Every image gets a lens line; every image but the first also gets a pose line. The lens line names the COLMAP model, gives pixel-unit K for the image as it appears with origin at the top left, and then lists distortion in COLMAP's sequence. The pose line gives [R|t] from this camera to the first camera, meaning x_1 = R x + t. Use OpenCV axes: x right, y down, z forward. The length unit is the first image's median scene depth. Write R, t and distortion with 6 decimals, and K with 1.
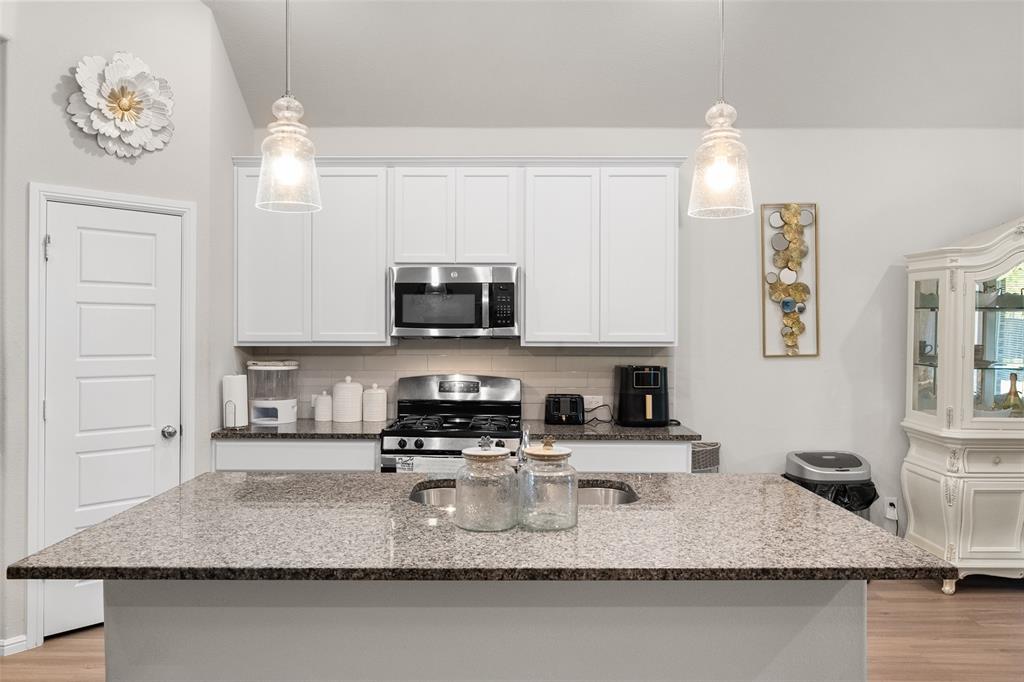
lens RADIAL K [[734.3, 0, 504.3], [0, 734.3, 331.0], [0, 0, 1]] dist [-0.001891, -0.000350]
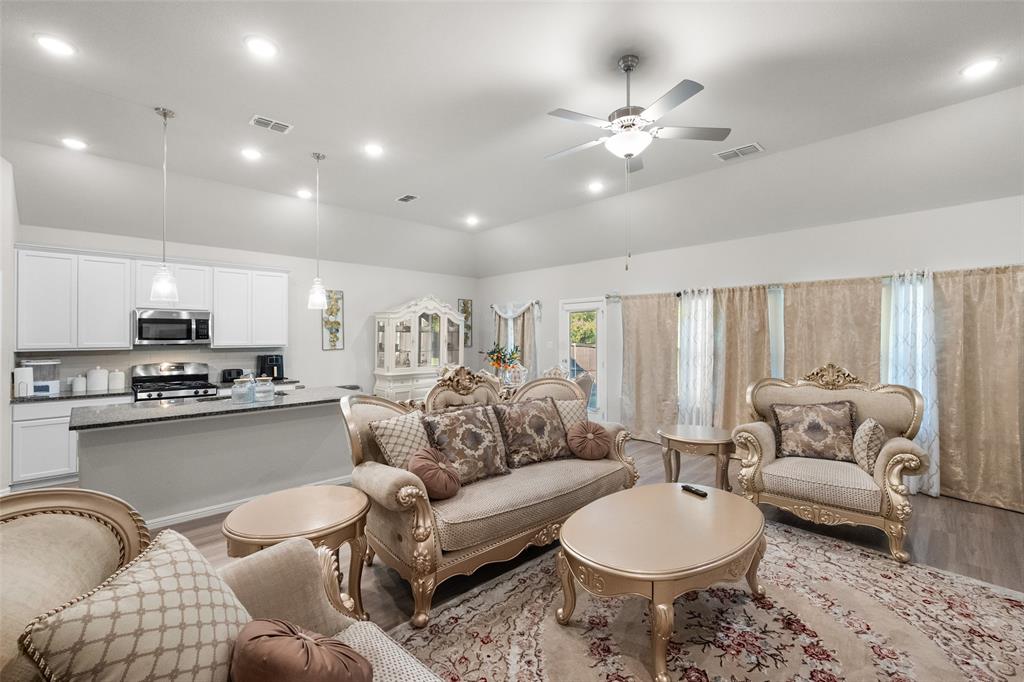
lens RADIAL K [[435.0, 0, 511.8], [0, 435.0, 332.9], [0, 0, 1]] dist [-0.000727, -0.000171]
pose [[0.714378, 0.000856, 0.699759, -0.249075], [0.006107, 0.999954, -0.007458, -0.009254], [-0.699733, 0.009601, 0.714340, -0.572521]]
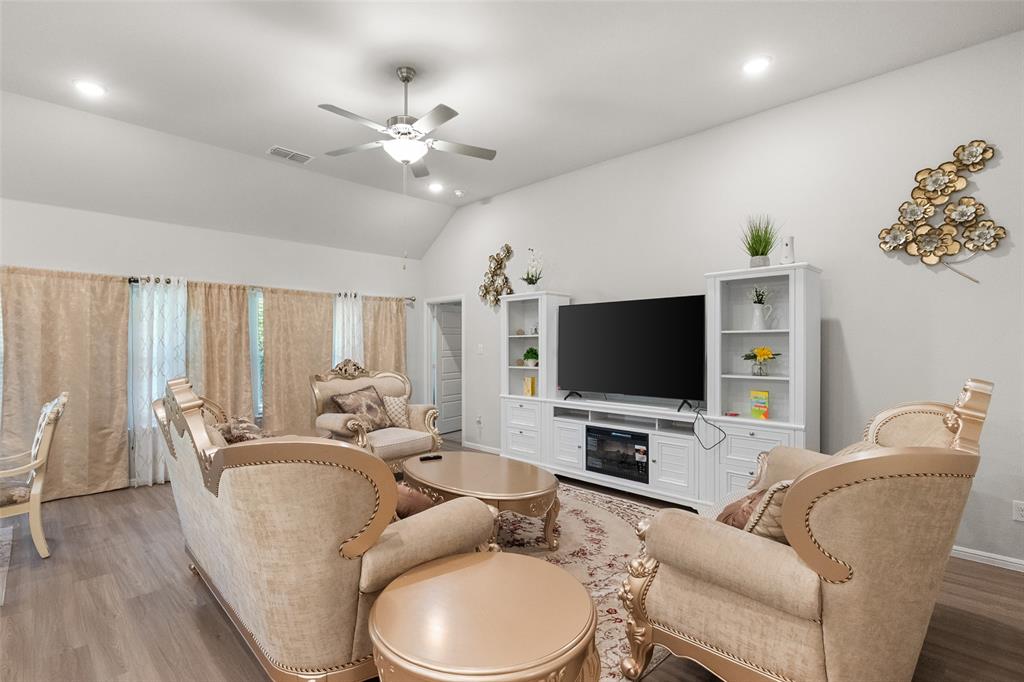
lens RADIAL K [[482.1, 0, 509.1], [0, 482.1, 345.9], [0, 0, 1]] dist [-0.000873, -0.000511]
pose [[-0.720210, -0.001213, 0.693755, -0.323109], [0.002733, 0.999986, 0.004586, 0.012314], [-0.693751, 0.005199, -0.720196, 0.241851]]
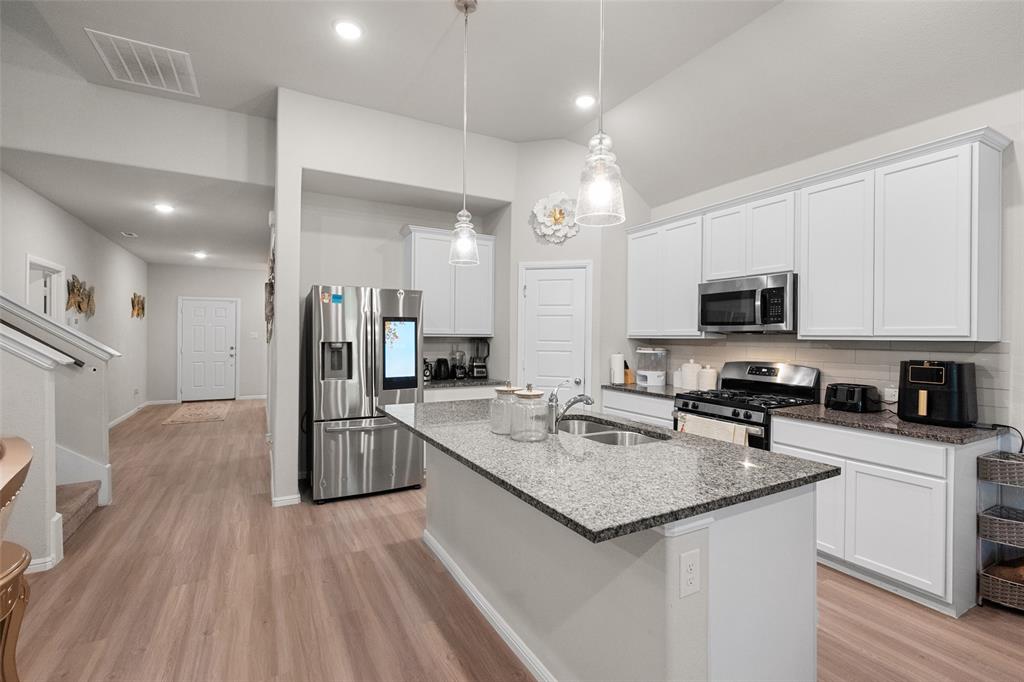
lens RADIAL K [[457.1, 0, 514.1], [0, 457.1, 335.2], [0, 0, 1]] dist [-0.000914, -0.000129]
pose [[0.494660, -0.000489, -0.869086, 0.446010], [-0.008028, 0.999955, -0.005131, 0.021534], [0.869049, 0.009515, 0.494634, 0.234999]]
